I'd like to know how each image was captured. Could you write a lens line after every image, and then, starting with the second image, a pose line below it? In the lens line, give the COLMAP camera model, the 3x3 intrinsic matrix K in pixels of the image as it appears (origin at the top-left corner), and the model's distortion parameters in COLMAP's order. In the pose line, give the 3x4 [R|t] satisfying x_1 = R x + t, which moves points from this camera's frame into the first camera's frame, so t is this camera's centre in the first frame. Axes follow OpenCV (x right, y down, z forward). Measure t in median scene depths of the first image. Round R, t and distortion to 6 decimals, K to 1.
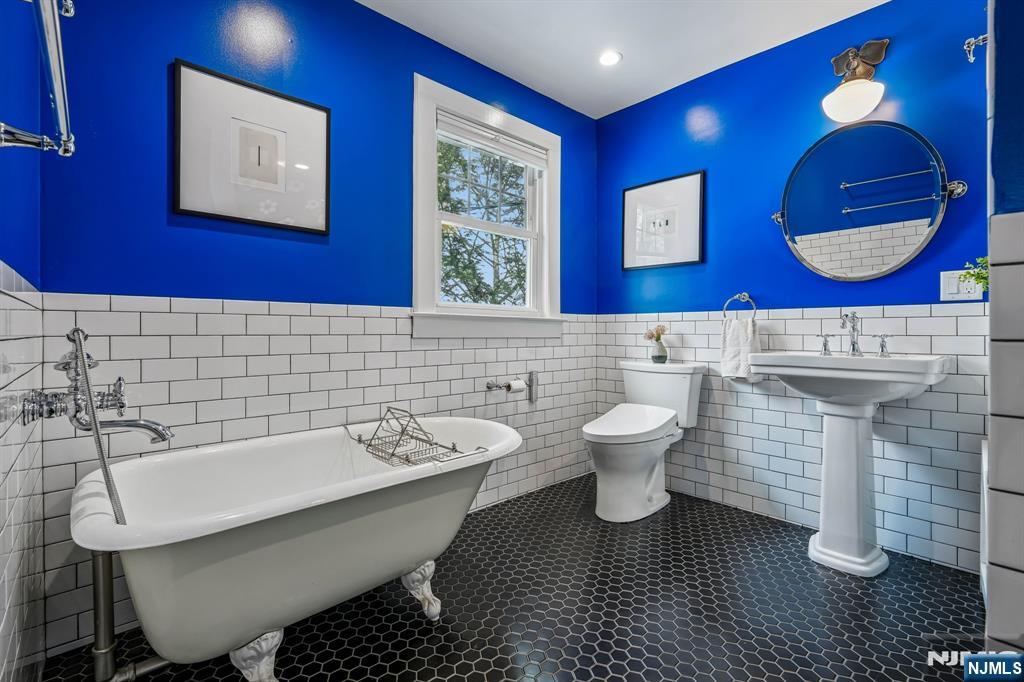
lens RADIAL K [[452.3, 0, 511.3], [0, 452.3, 334.6], [0, 0, 1]] dist [-0.005144, 0.000050]
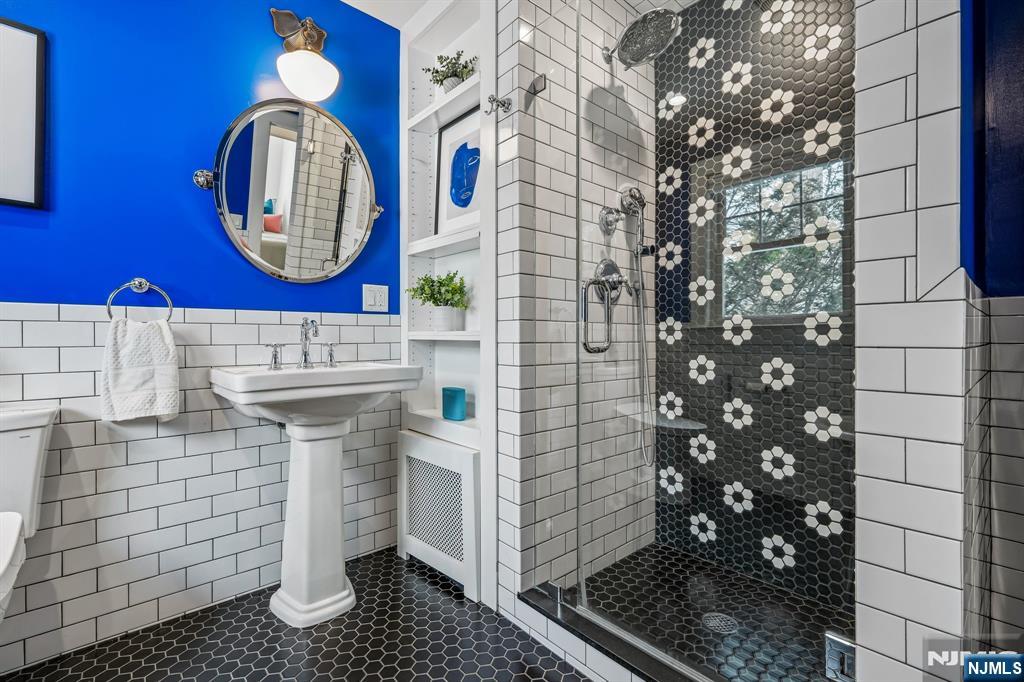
lens RADIAL K [[452.3, 0, 510.8], [0, 452.3, 342.0], [0, 0, 1]] dist [-0.005144, 0.000050]
pose [[0.017602, -0.009132, 0.999803, -0.095917], [0.011189, 0.999897, 0.008936, -0.005784], [-0.999782, 0.011029, 0.017703, 0.506770]]
